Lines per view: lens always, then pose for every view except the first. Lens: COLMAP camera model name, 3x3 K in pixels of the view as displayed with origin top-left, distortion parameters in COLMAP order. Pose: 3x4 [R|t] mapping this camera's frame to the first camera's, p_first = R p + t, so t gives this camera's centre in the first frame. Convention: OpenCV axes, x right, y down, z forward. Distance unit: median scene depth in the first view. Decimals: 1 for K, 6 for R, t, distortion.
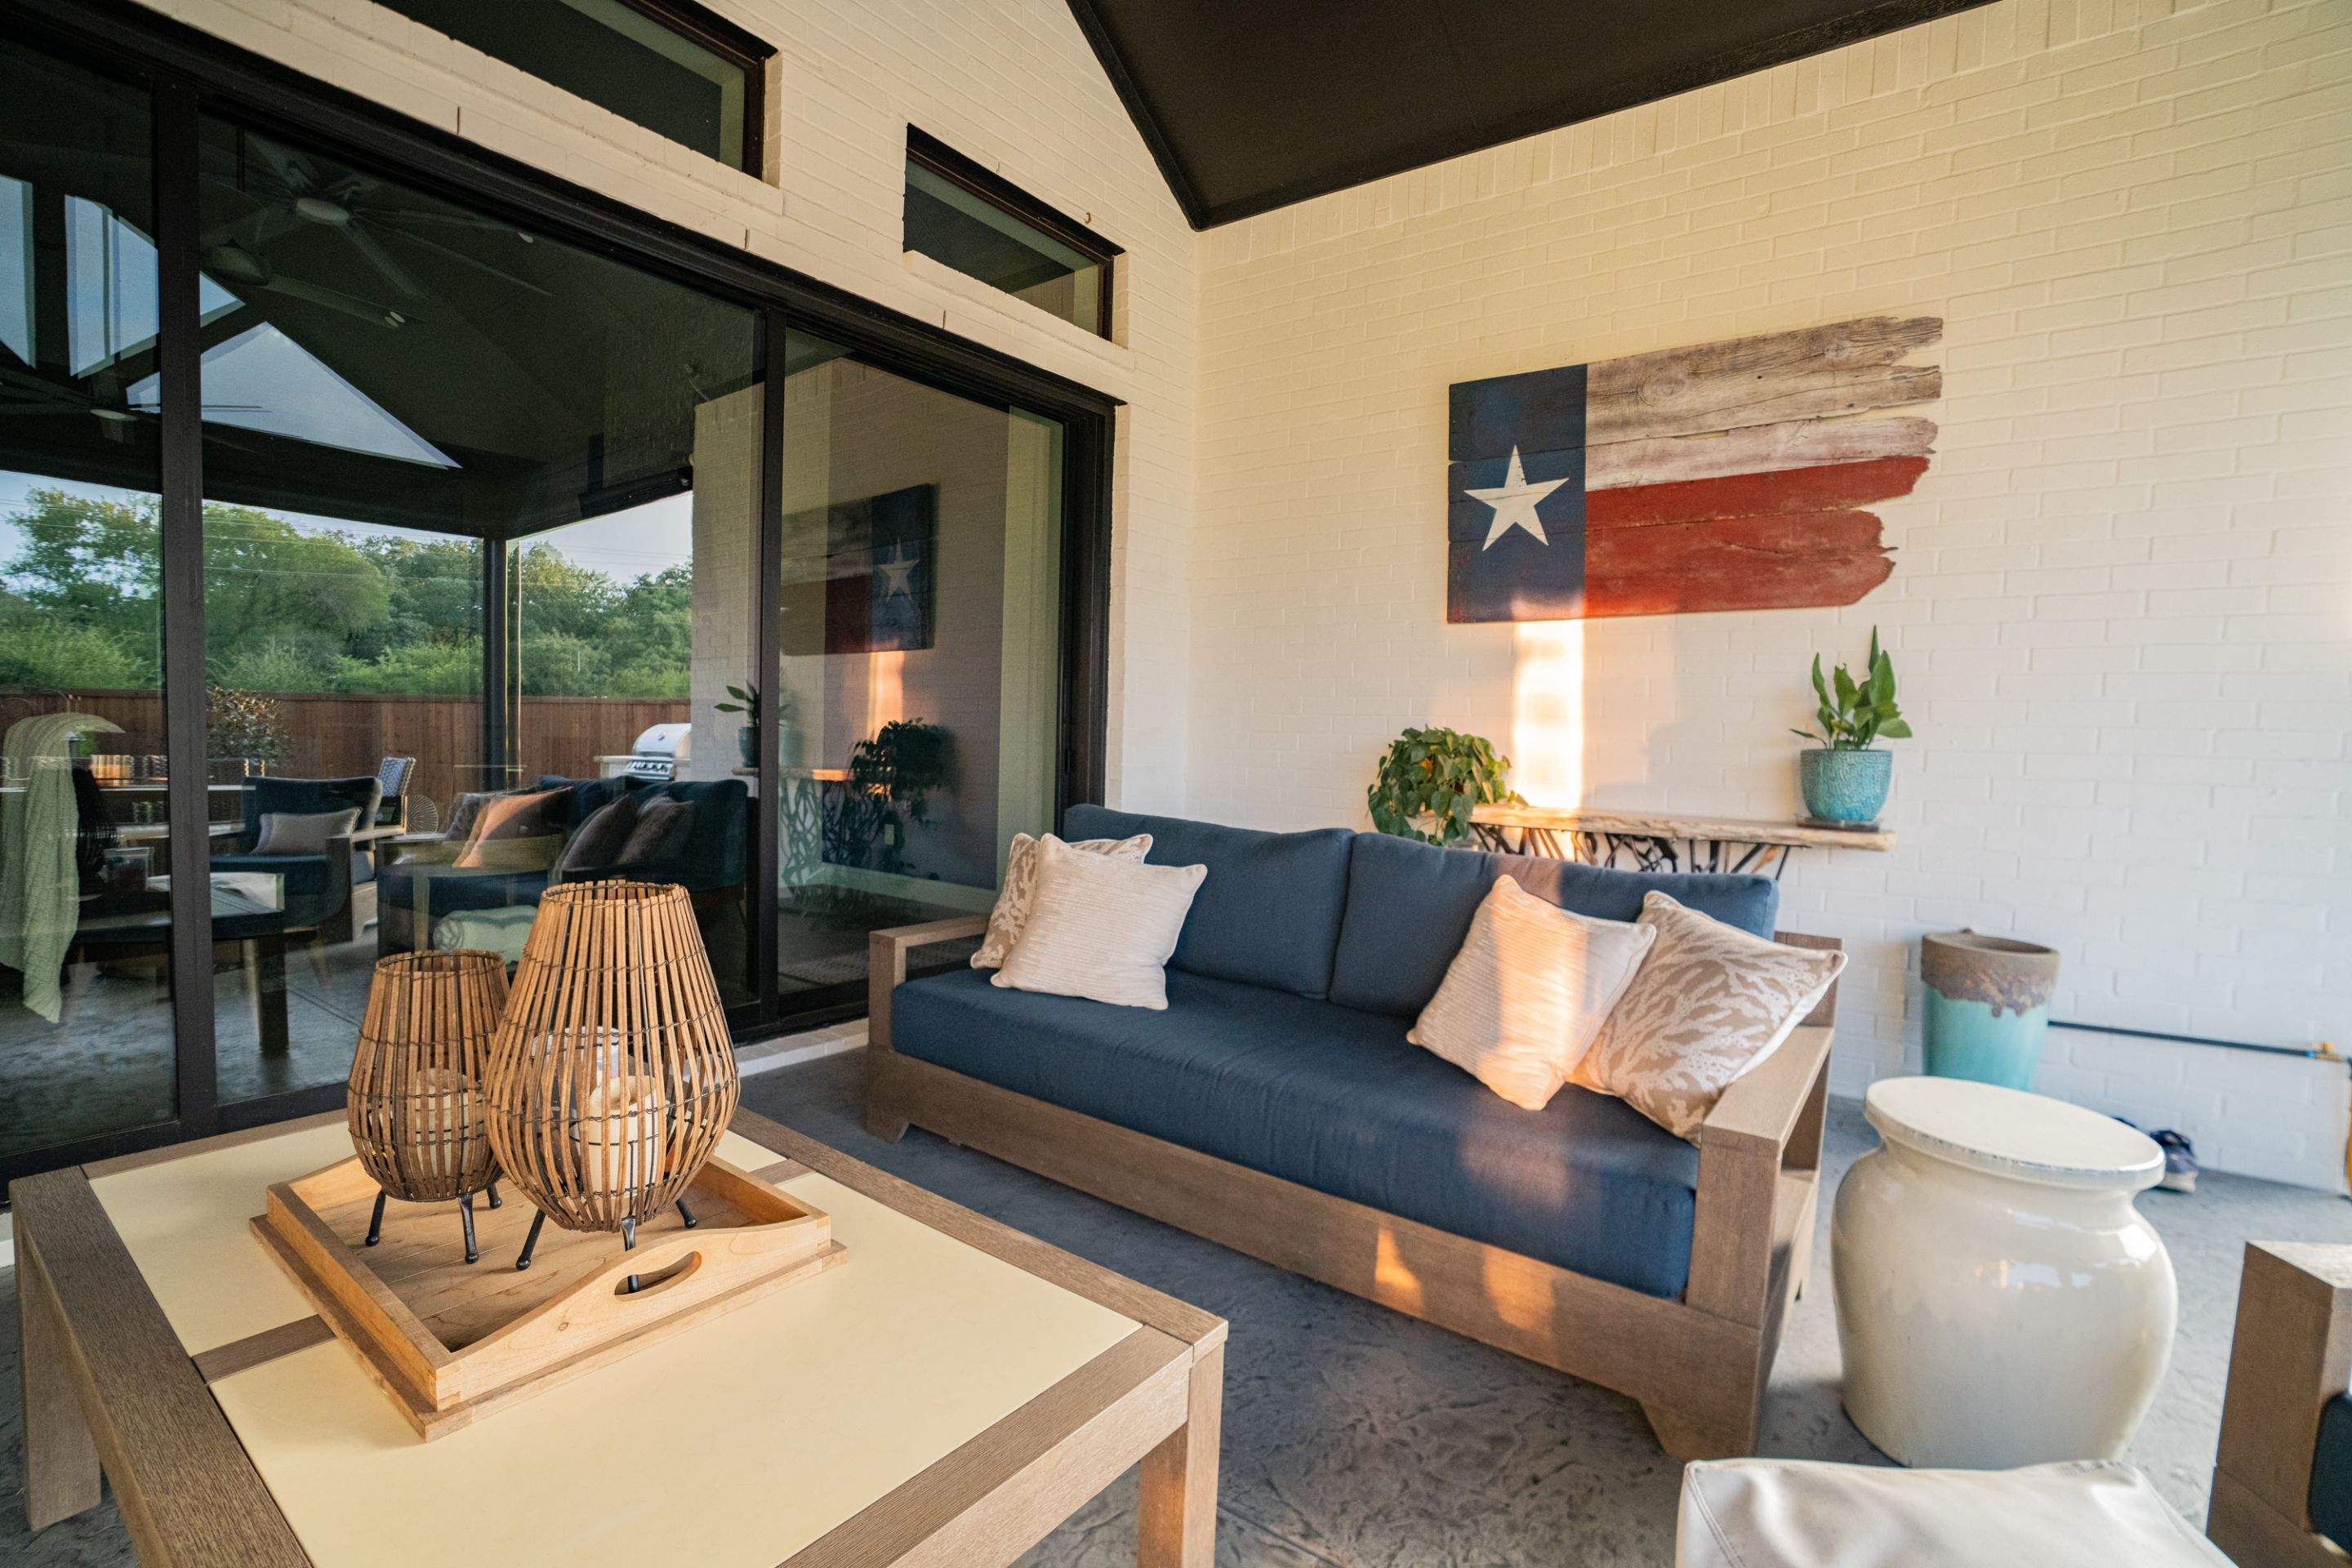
lens RADIAL K [[1083.9, 0, 1189.5], [0, 1083.9, 788.0], [0, 0, 1]] dist [-0.066103, 0.023648]
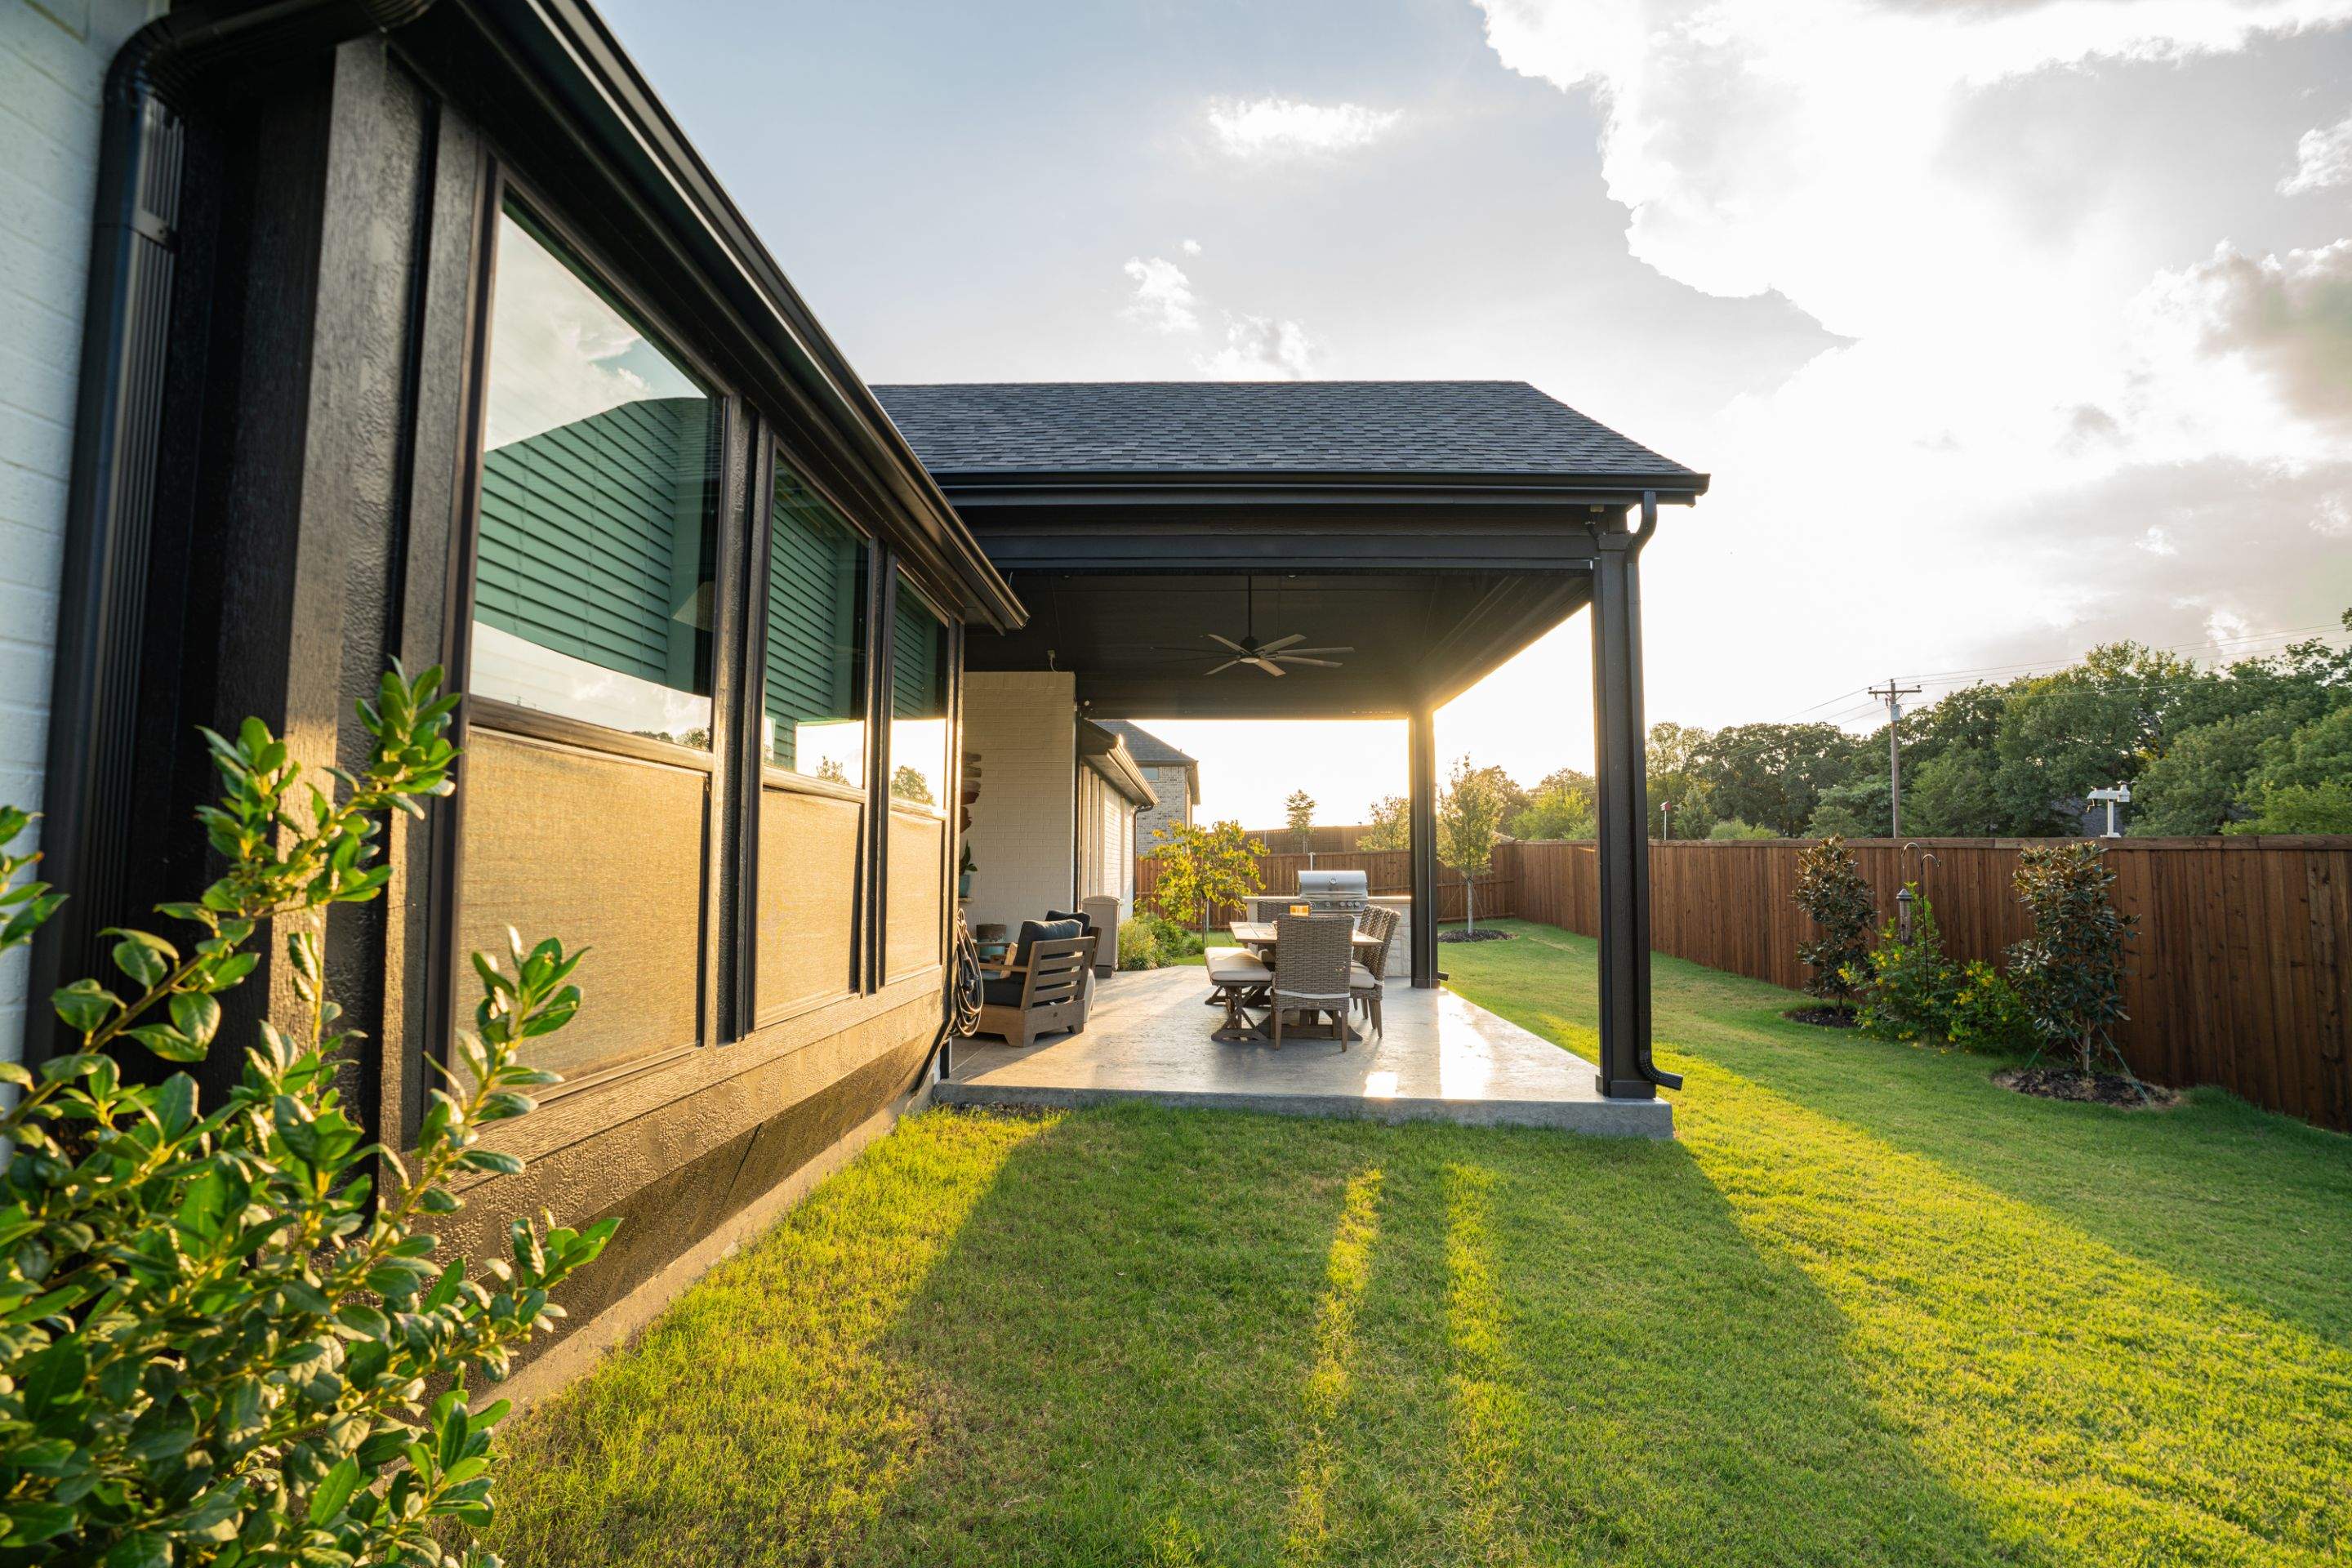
lens RADIAL K [[1083.9, 0, 1175.5], [0, 1083.9, 766.5], [0, 0, 1]] dist [-0.066103, 0.023648]
pose [[0.829262, 0.025339, 0.558286, -0.699468], [0.051037, 0.991364, -0.120803, 0.066168], [-0.556525, 0.128670, 0.820807, -2.104364]]
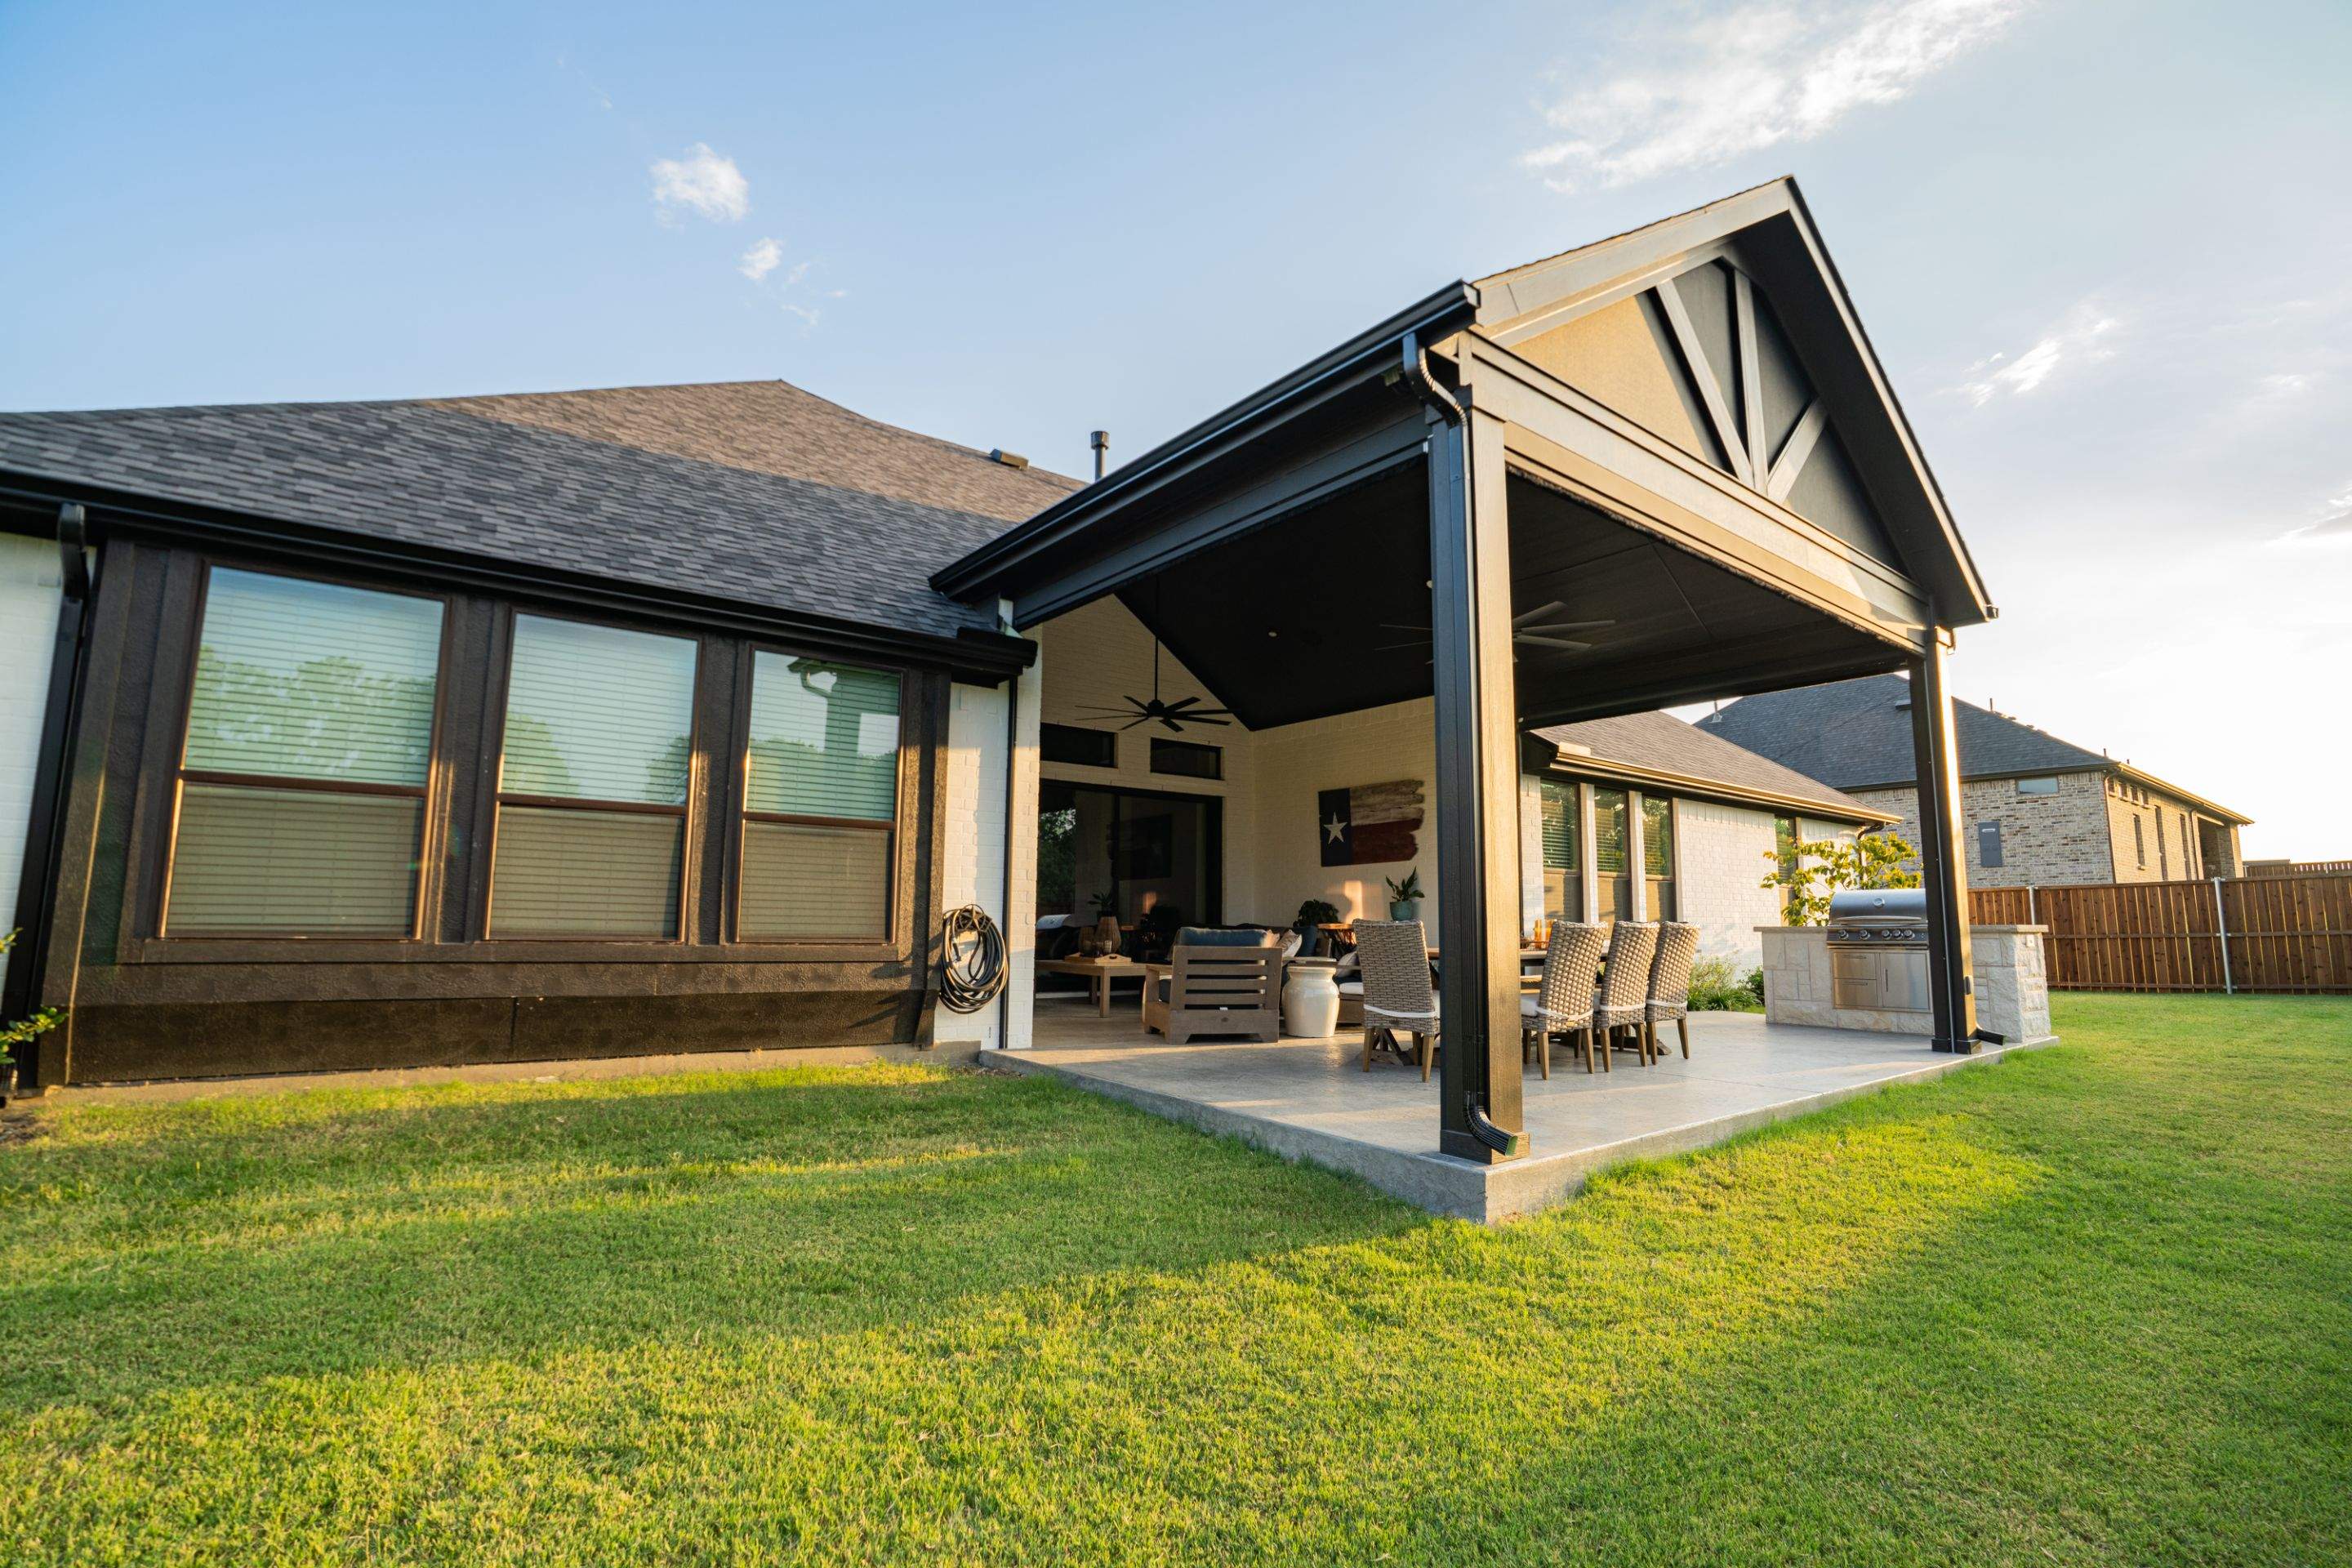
lens RADIAL K [[1083.9, 0, 1179.7], [0, 1083.9, 791.6], [0, 0, 1]] dist [-0.066103, 0.023648]
pose [[0.960821, -0.054705, -0.271719, 0.792135], [0.005581, 0.983949, -0.178362, 0.211478], [0.277115, 0.169857, 0.945704, -2.356976]]
